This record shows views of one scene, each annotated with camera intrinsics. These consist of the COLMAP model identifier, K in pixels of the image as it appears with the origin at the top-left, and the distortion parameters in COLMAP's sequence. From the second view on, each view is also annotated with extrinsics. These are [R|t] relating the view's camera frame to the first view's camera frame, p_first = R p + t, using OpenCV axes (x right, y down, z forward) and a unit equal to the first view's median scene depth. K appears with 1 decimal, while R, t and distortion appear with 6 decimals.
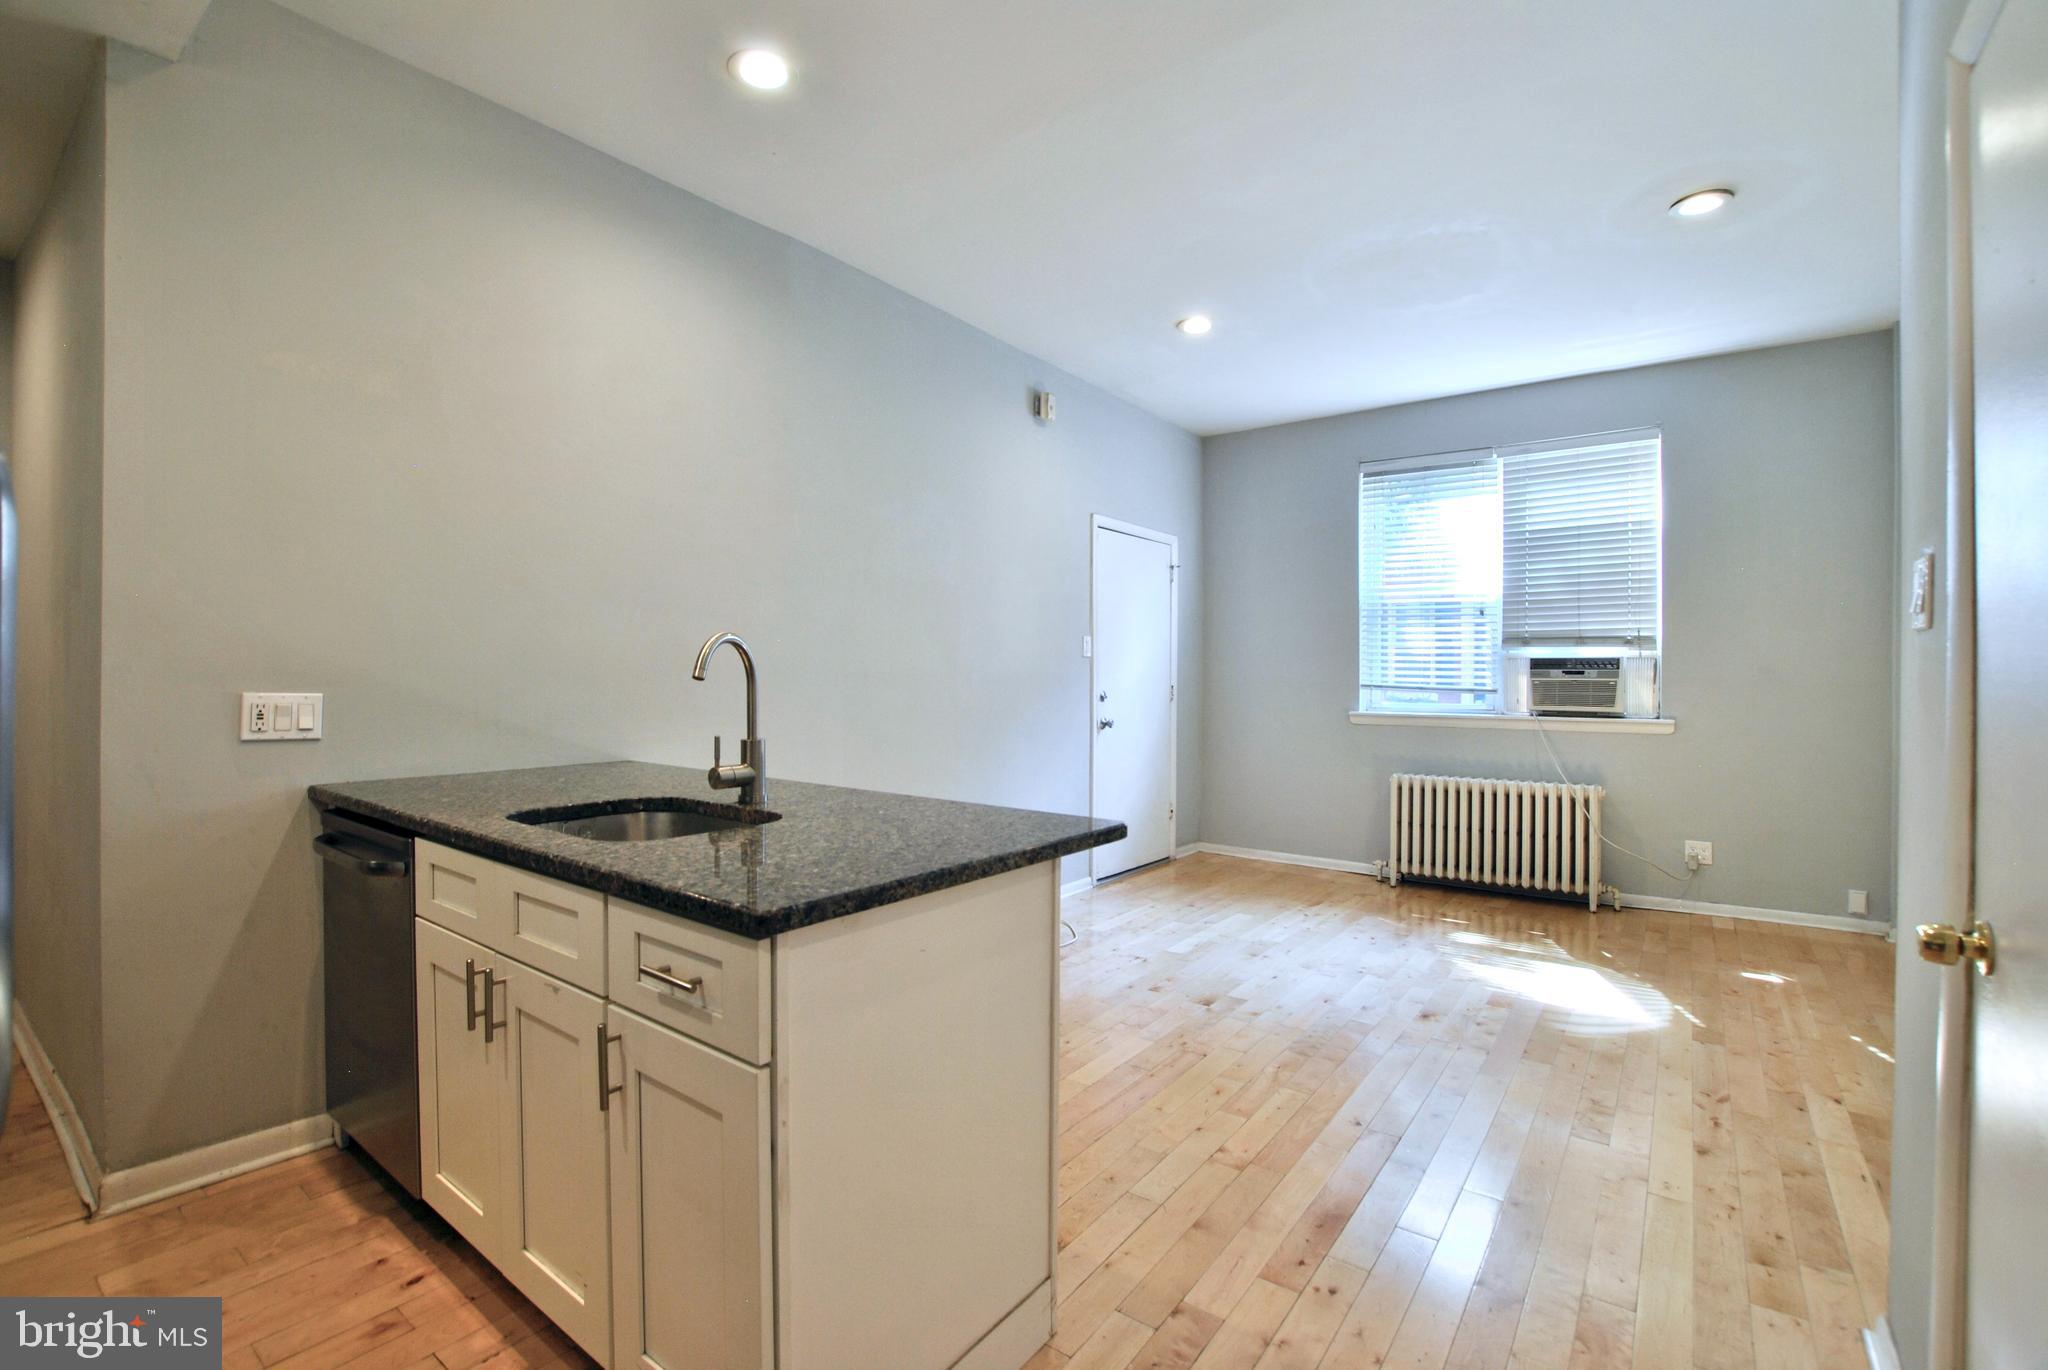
lens RADIAL K [[896.3, 0, 1017.2], [0, 896.3, 692.0], [0, 0, 1]] dist [-0.036370, 0.006785]
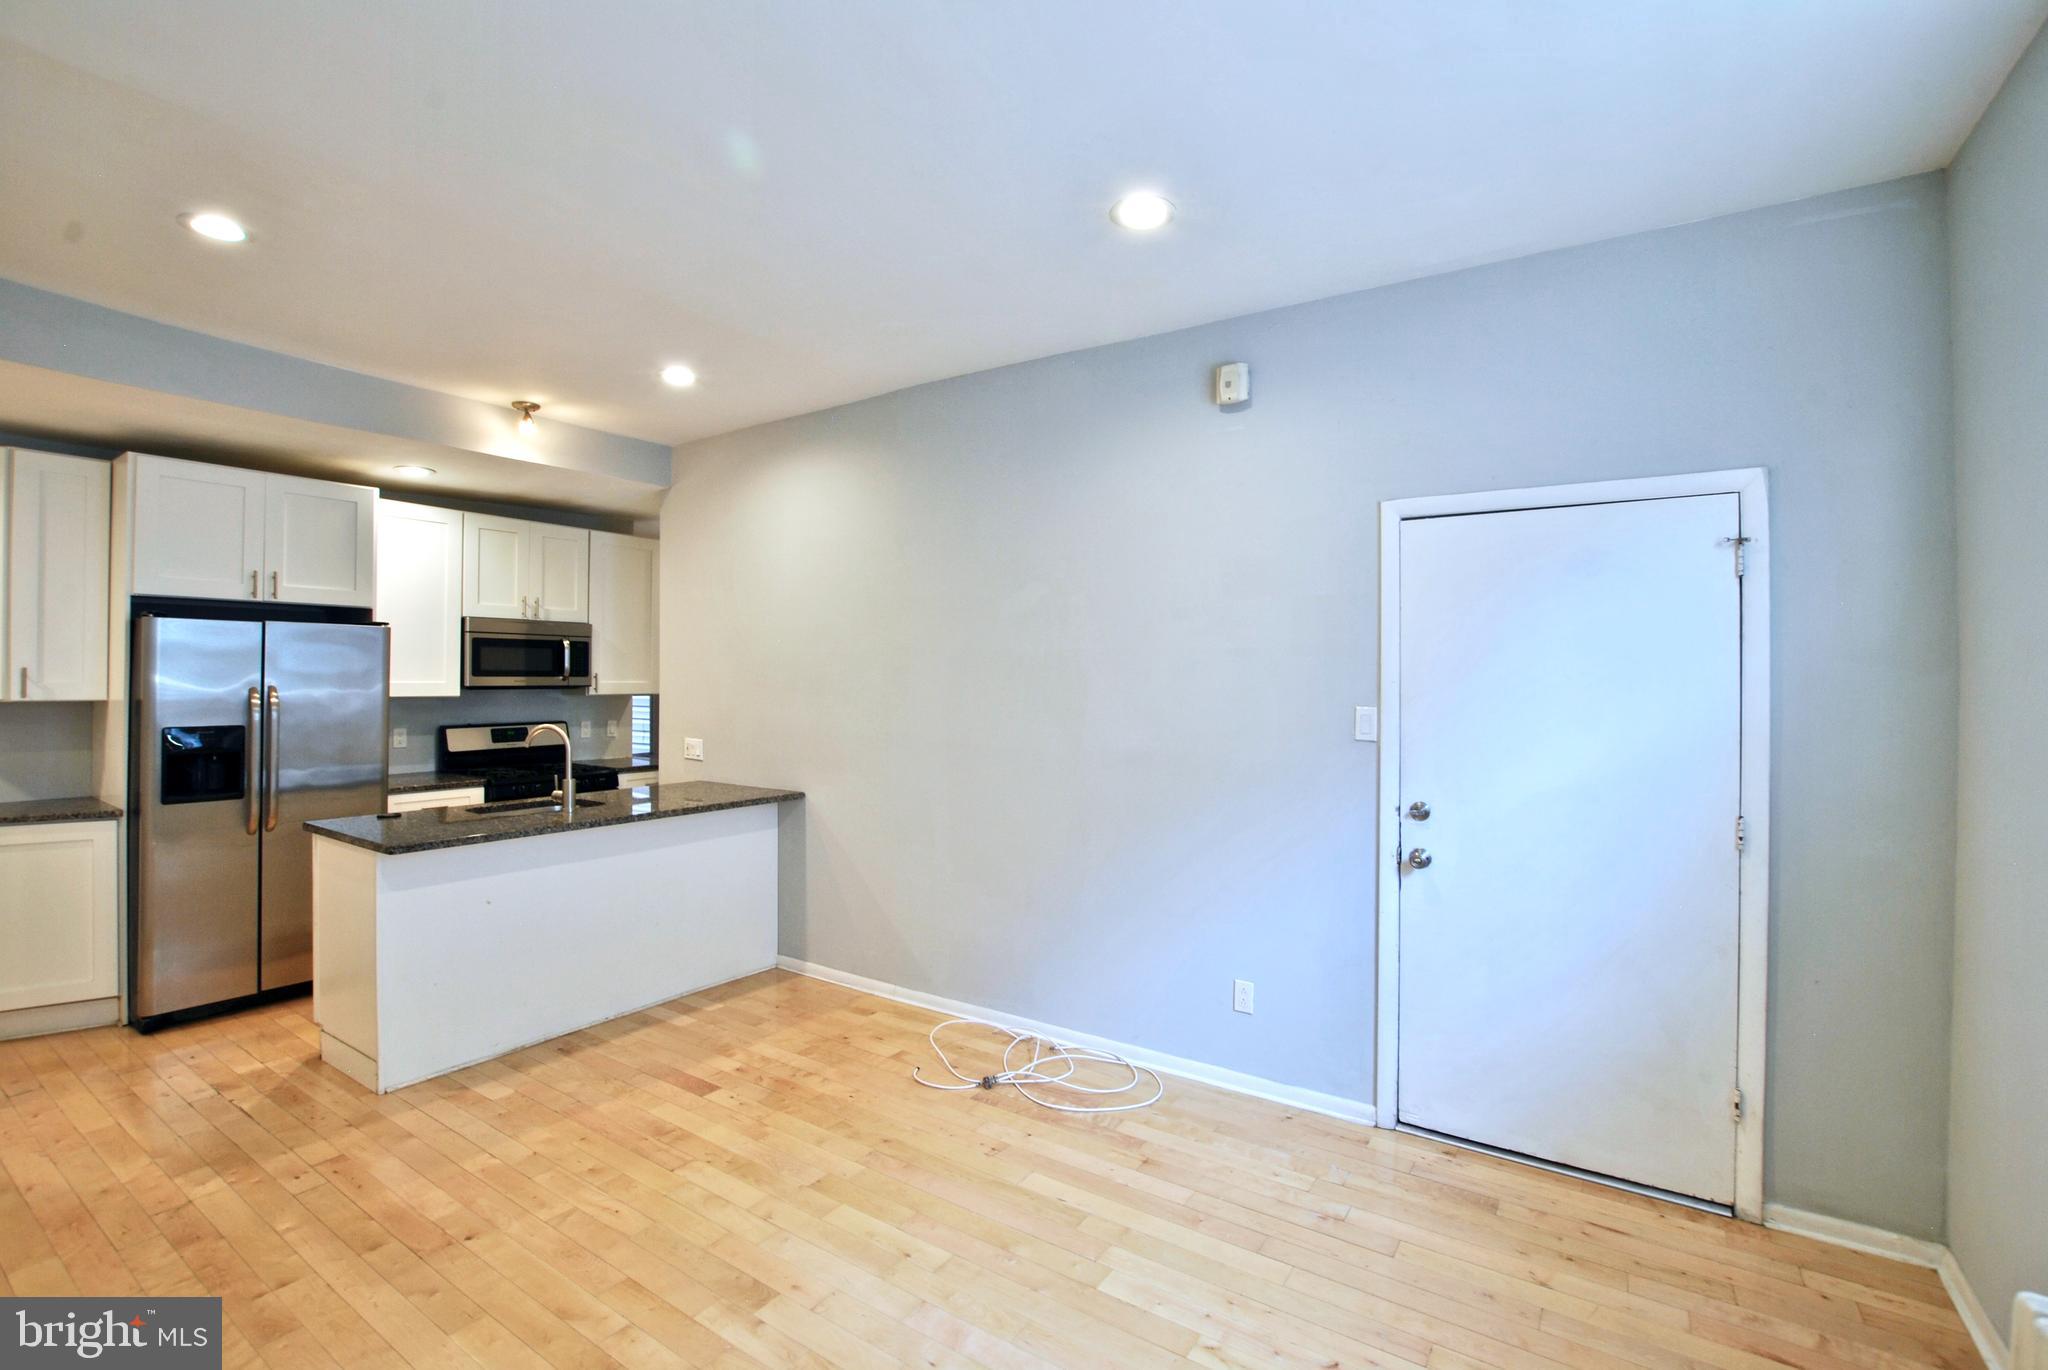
lens RADIAL K [[896.3, 0, 1025.3], [0, 896.3, 676.5], [0, 0, 1]] dist [-0.036370, 0.006785]
pose [[0.069918, 0.002188, -0.997550, 0.656934], [-0.025943, 0.999663, 0.000374, -0.075664], [0.997215, 0.025853, 0.069951, 0.717996]]
